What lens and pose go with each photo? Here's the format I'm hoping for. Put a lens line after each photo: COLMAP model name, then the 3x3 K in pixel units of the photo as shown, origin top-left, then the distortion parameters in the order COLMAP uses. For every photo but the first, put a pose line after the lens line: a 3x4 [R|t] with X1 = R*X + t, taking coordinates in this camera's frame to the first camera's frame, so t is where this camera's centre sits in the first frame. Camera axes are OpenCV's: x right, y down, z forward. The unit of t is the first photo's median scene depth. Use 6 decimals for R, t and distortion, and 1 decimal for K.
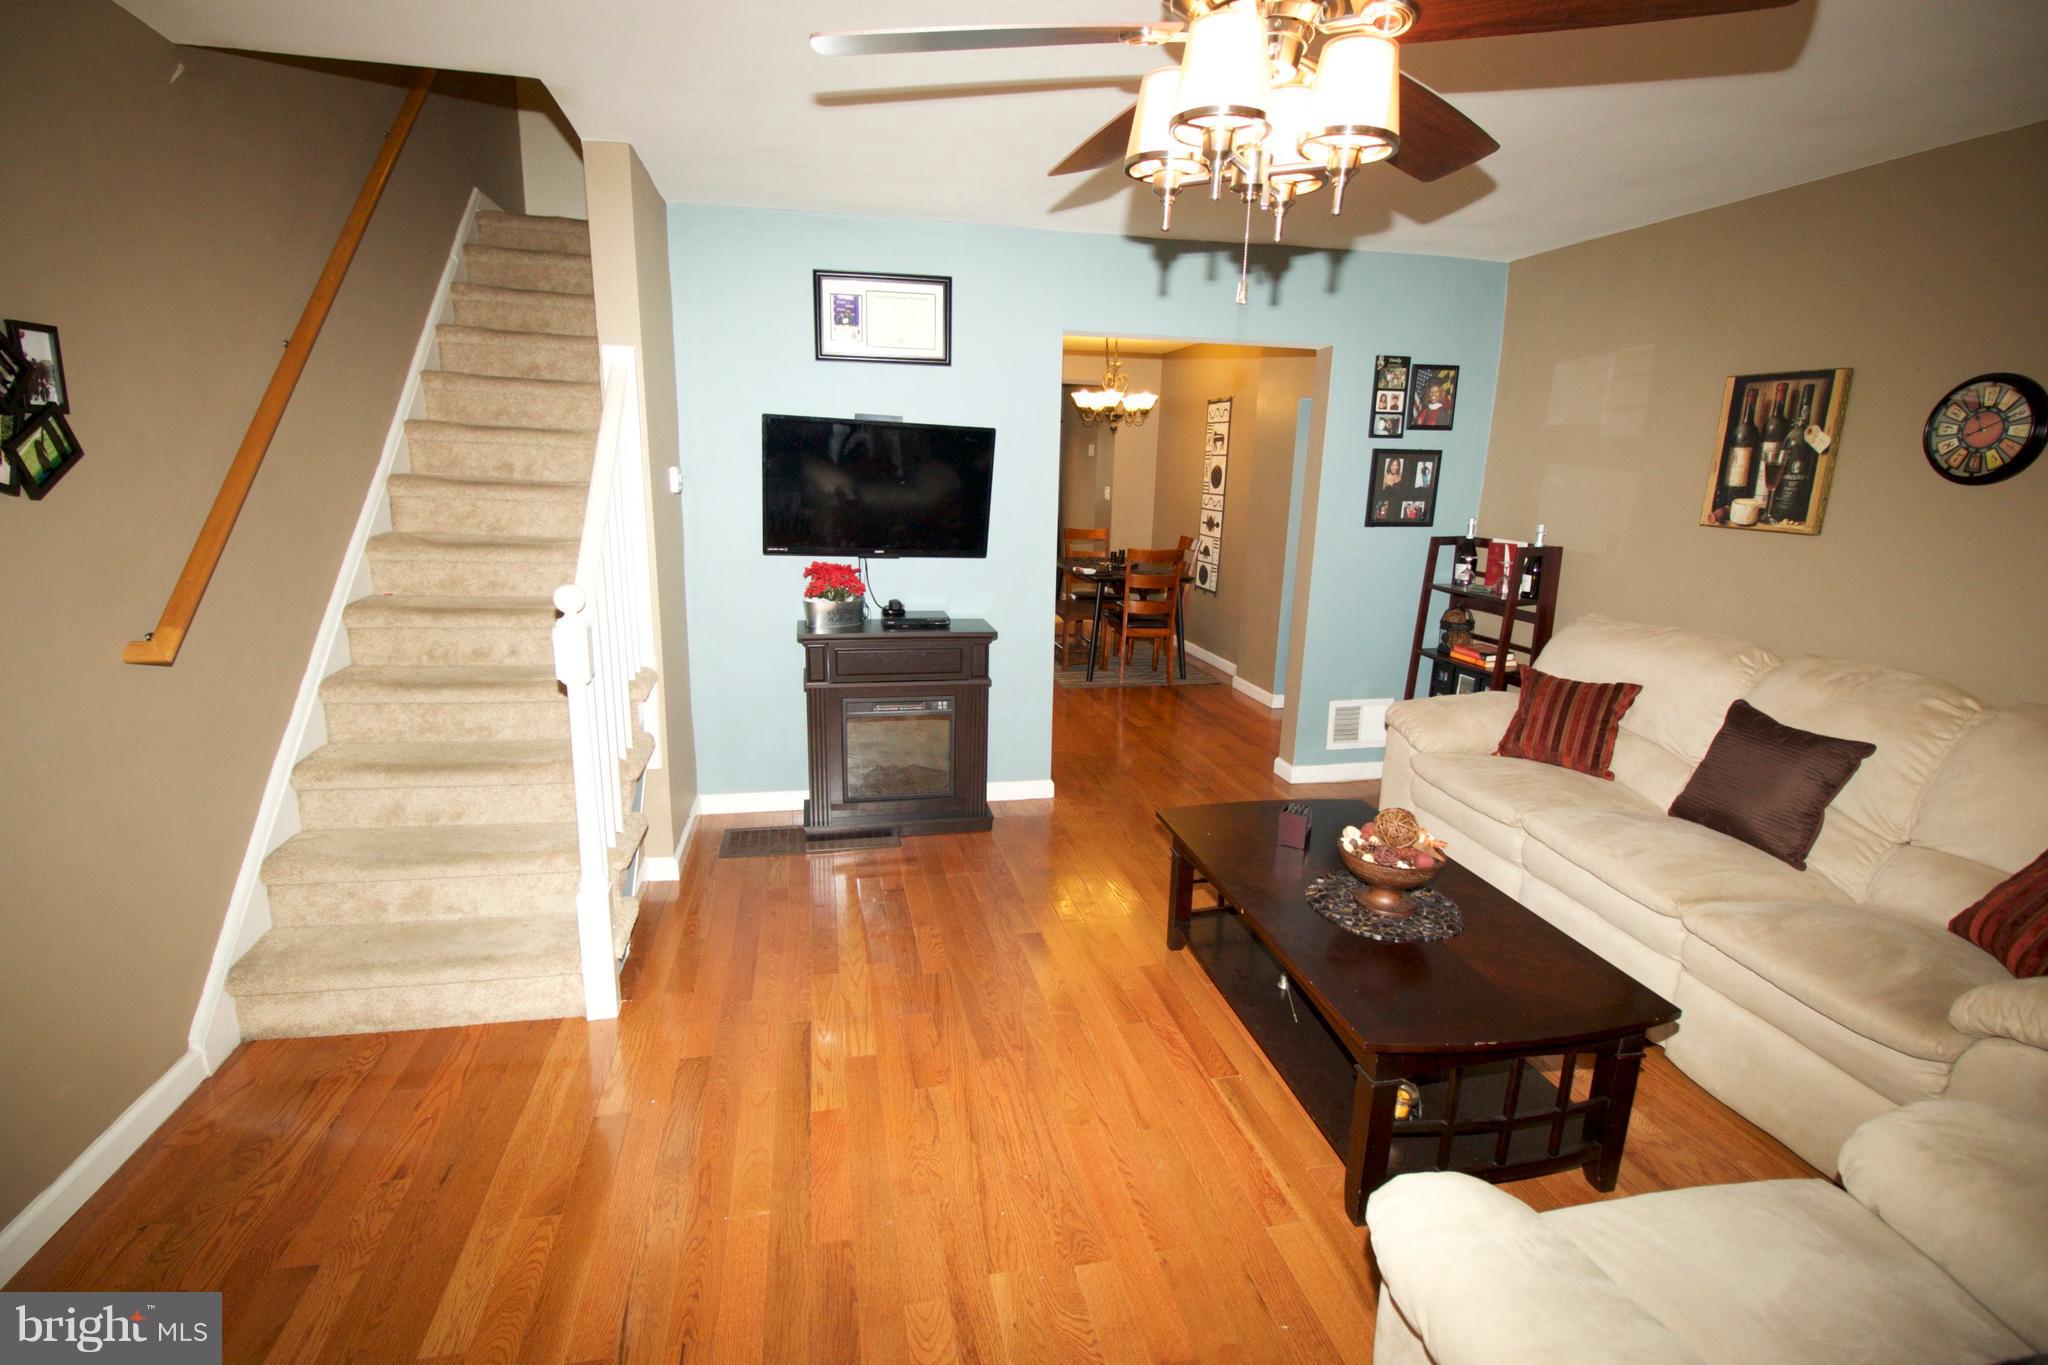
lens RADIAL K [[938.6, 0, 1014.2], [0, 938.6, 689.9], [0, 0, 1]] dist [-0.005390, -0.009345]
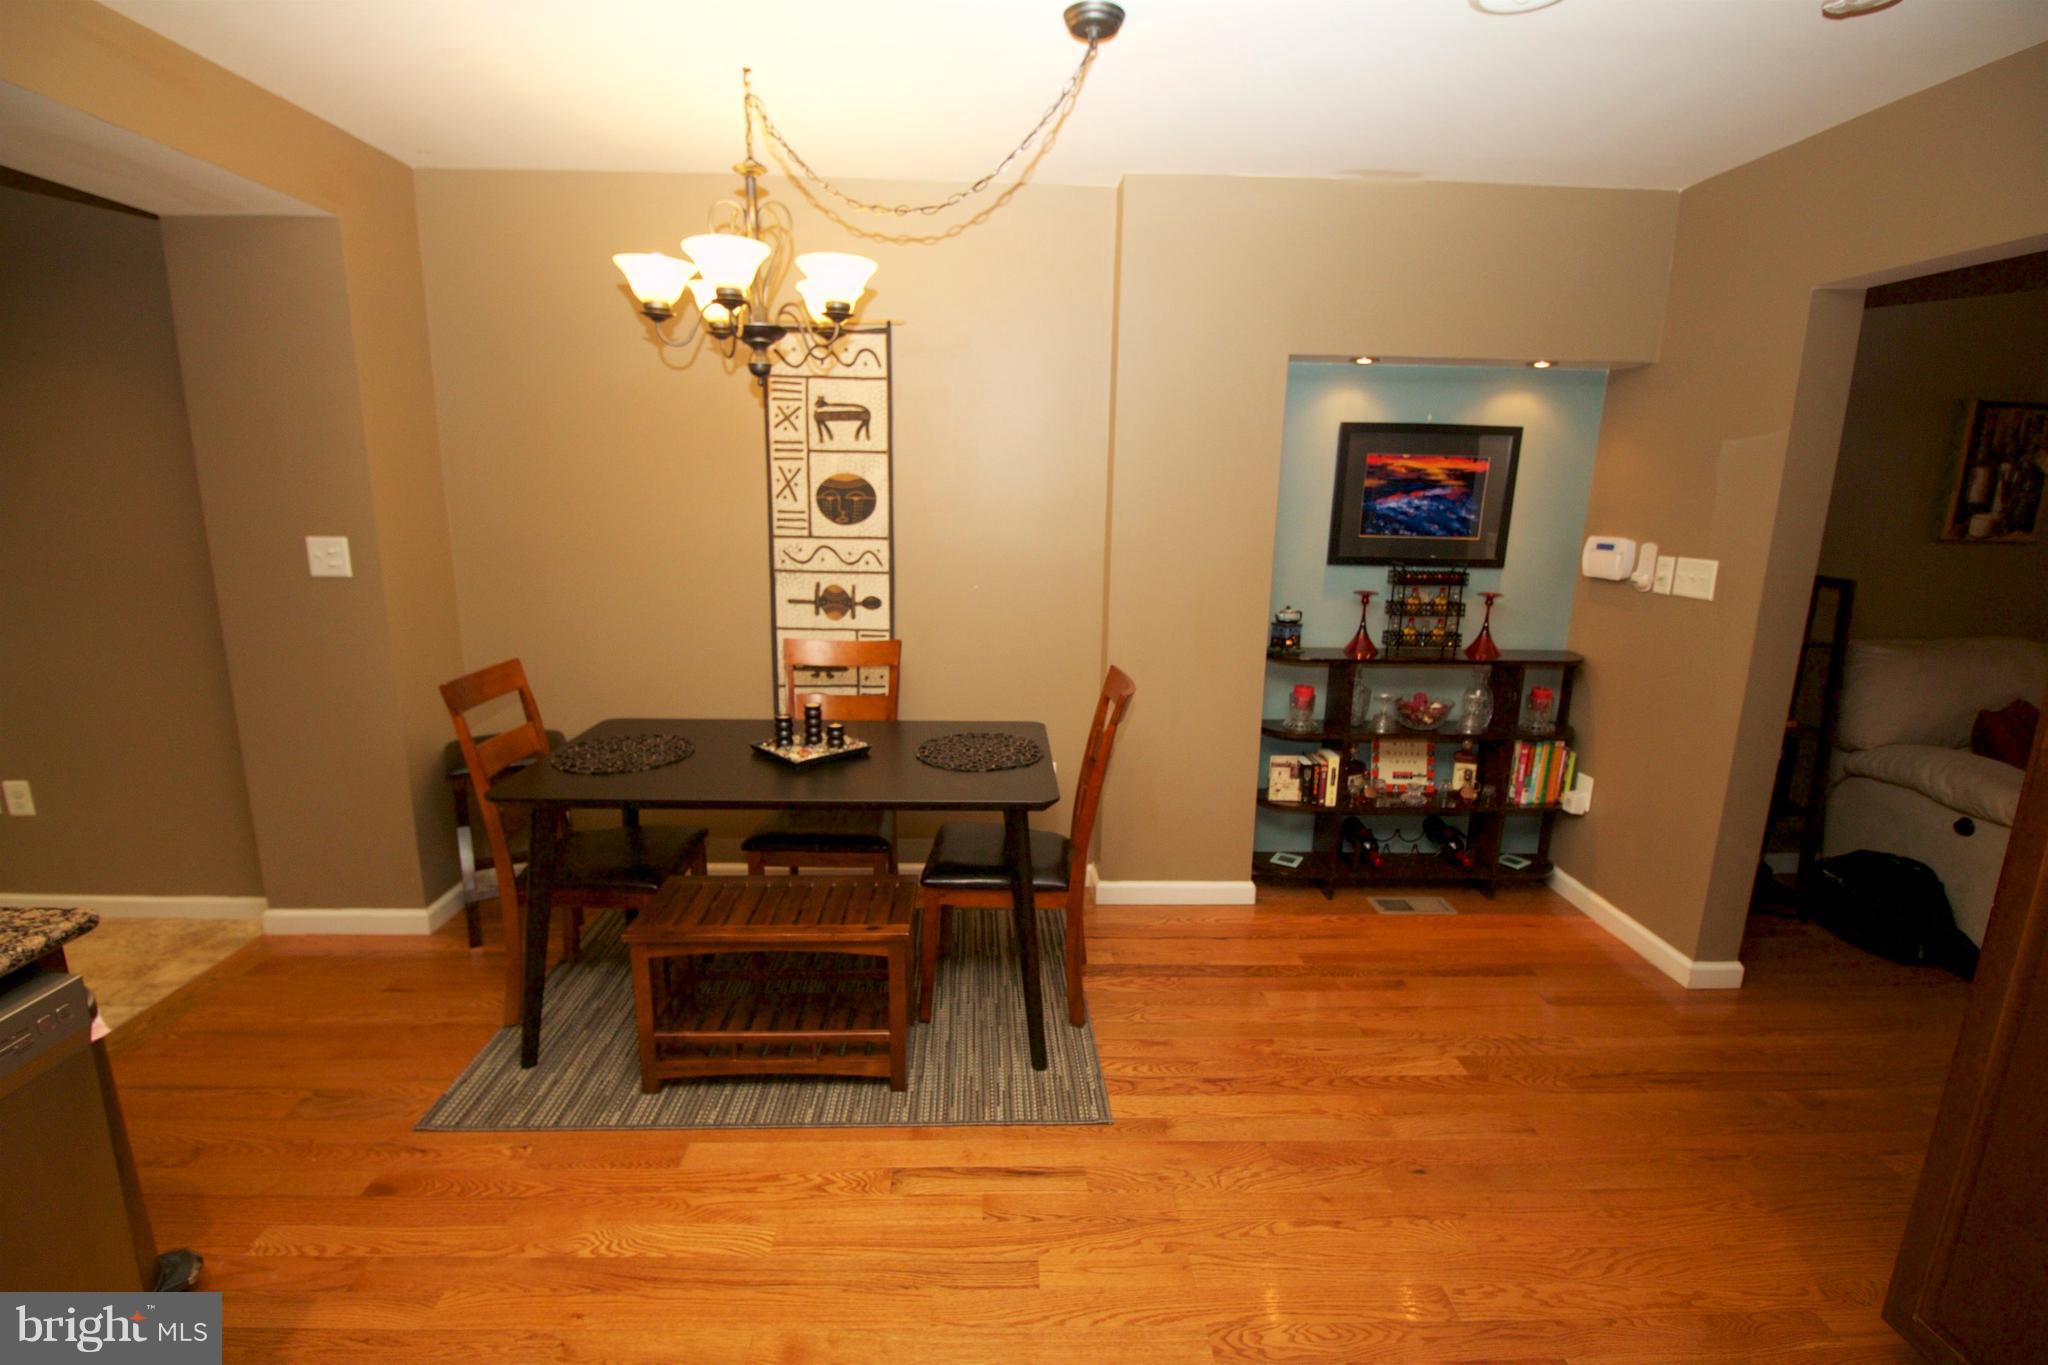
lens RADIAL K [[938.6, 0, 1023.1], [0, 938.6, 687.8], [0, 0, 1]] dist [-0.005390, -0.009345]
pose [[0.175106, -0.230128, 0.957277, -0.371434], [0.222504, 0.956394, 0.189215, -0.346395], [-0.959078, 0.179865, 0.218675, 1.399420]]
